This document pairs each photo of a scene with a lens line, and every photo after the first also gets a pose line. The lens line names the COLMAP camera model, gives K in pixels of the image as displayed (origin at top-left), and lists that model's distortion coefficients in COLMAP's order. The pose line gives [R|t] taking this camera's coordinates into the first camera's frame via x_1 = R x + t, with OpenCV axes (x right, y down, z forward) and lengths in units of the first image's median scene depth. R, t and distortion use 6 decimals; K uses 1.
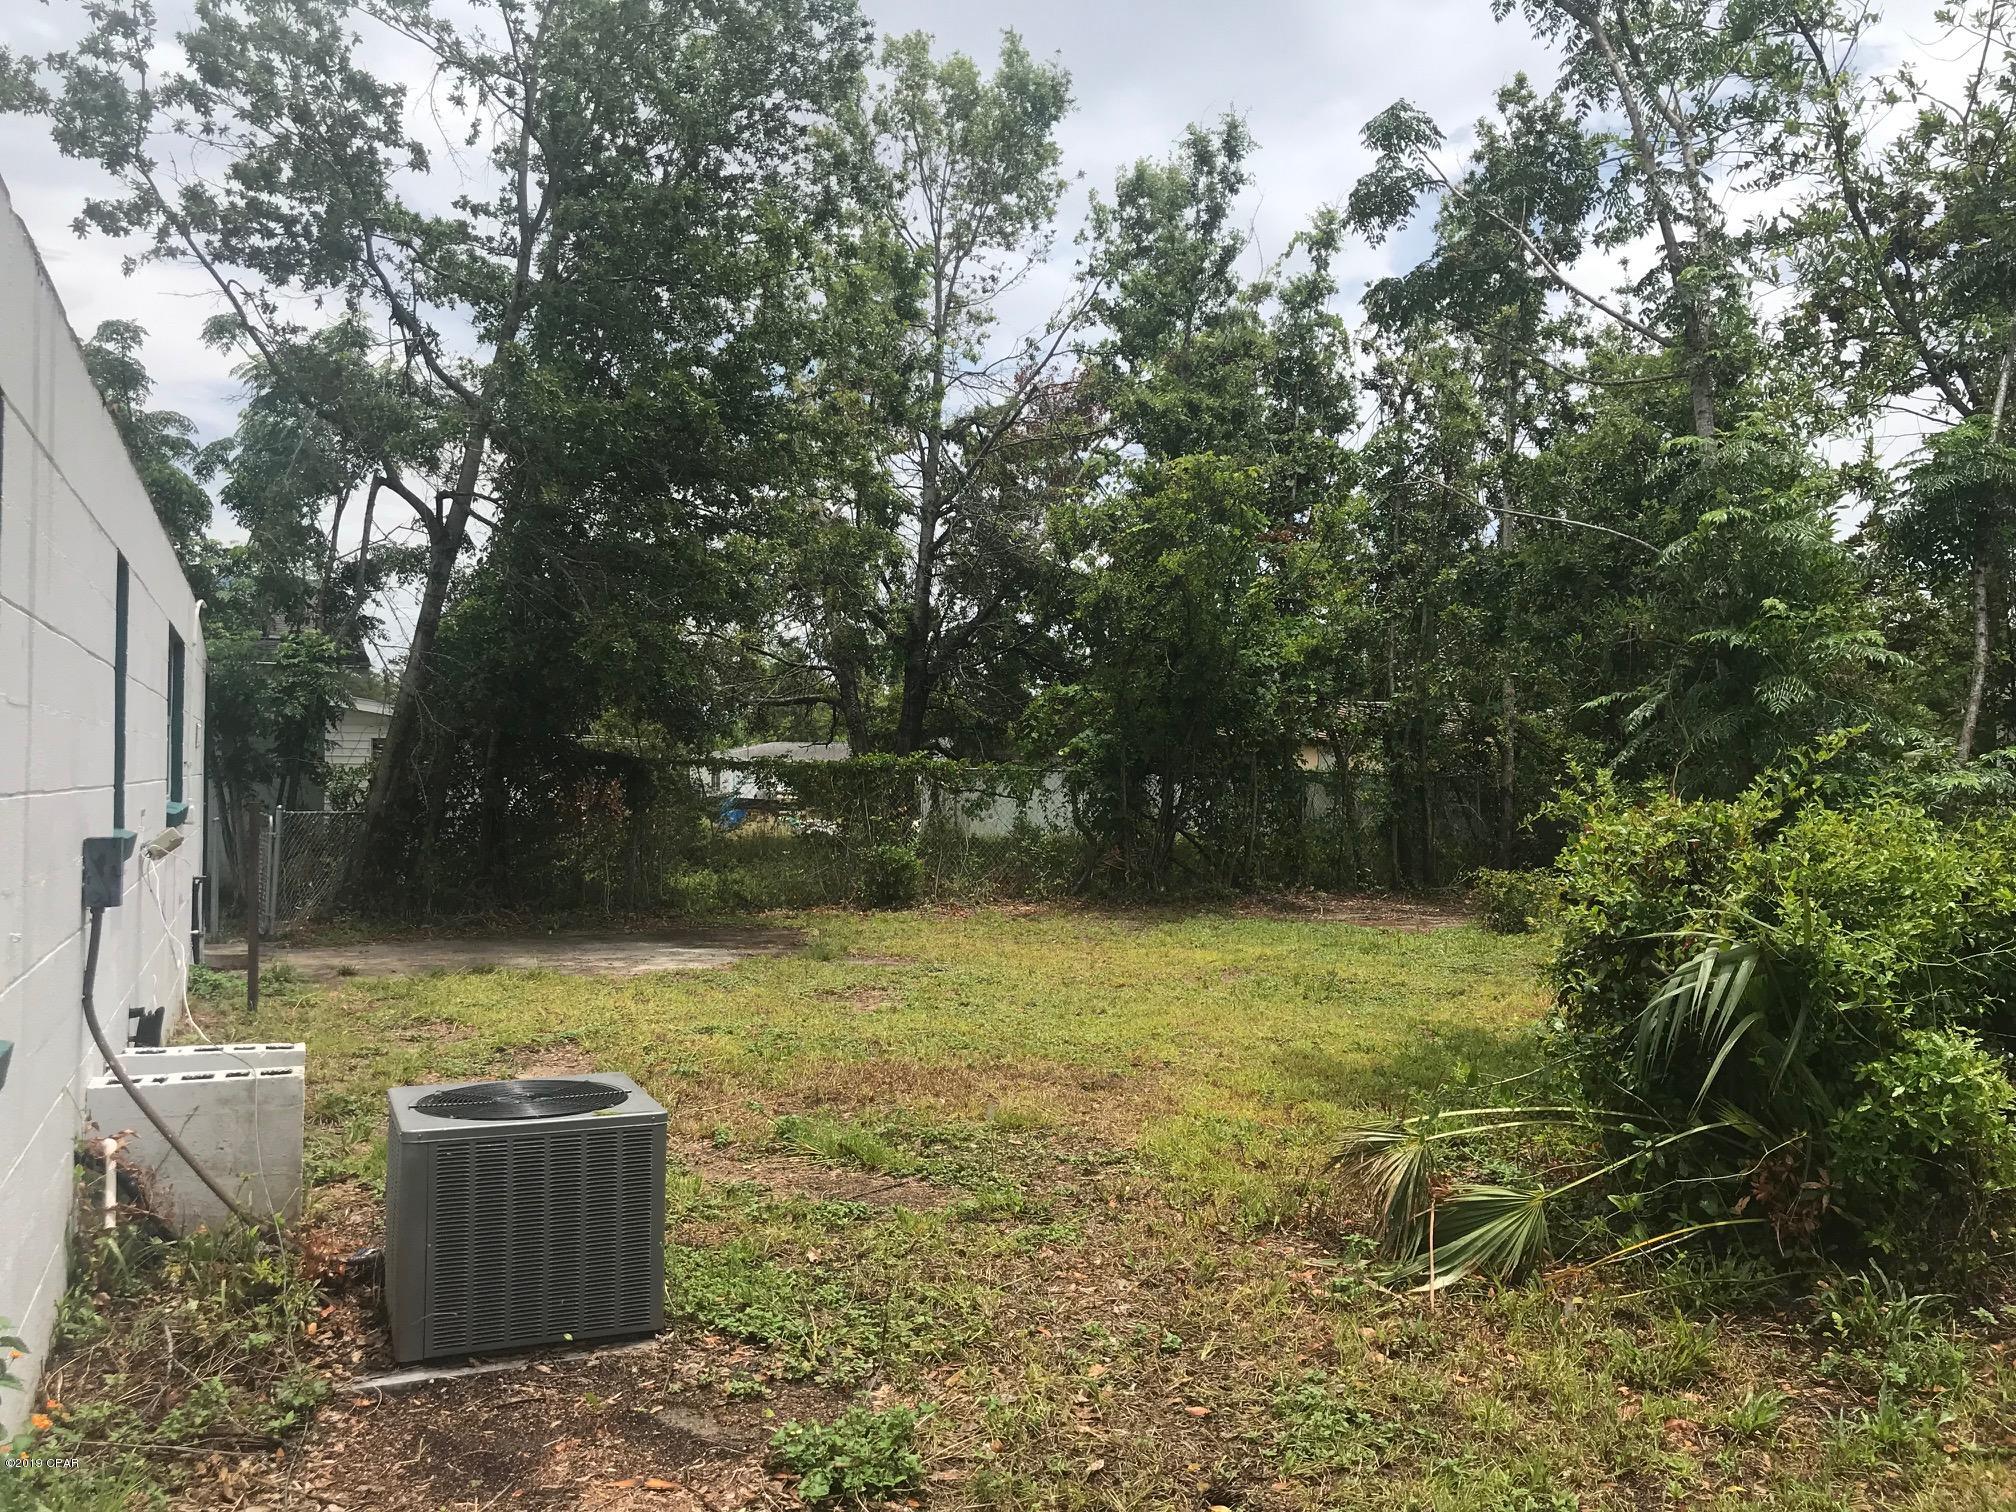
lens RADIAL K [[1619.8, 0, 1061.0], [0, 1619.8, 752.2], [0, 0, 1]] dist [0.063643, -0.071696]
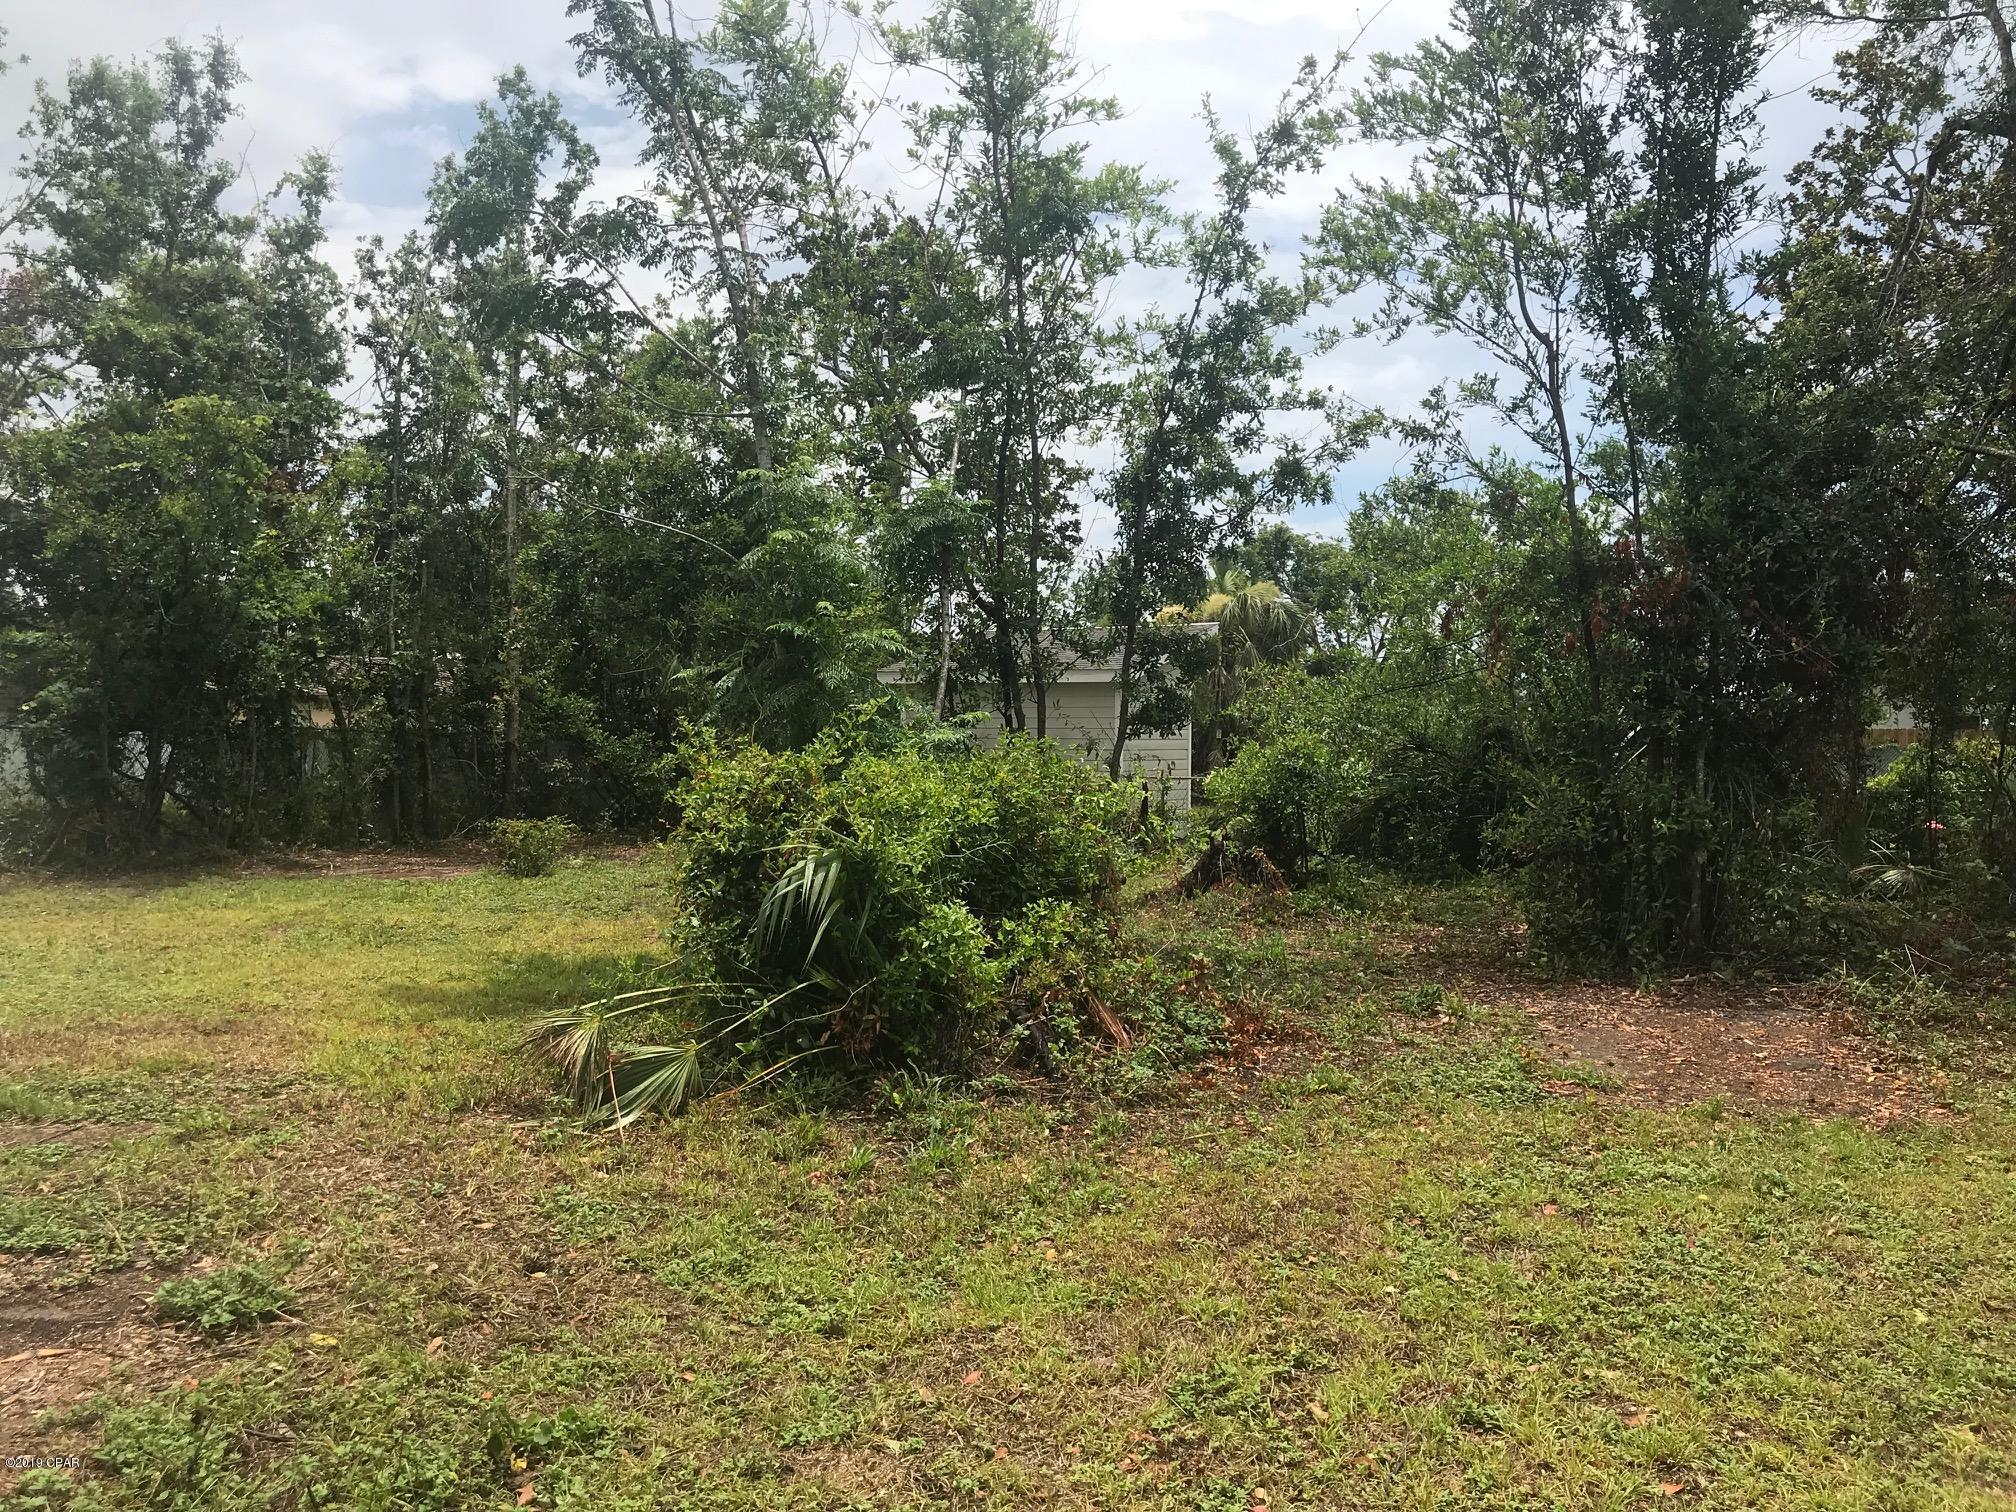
lens RADIAL K [[1619.8, 0, 1061.0], [0, 1619.8, 752.2], [0, 0, 1]] dist [0.063643, -0.071696]
pose [[0.800253, -0.007545, 0.599615, -0.081825], [-0.008536, 0.999676, 0.023971, -0.001242], [-0.599602, -0.024302, 0.799929, -0.074215]]
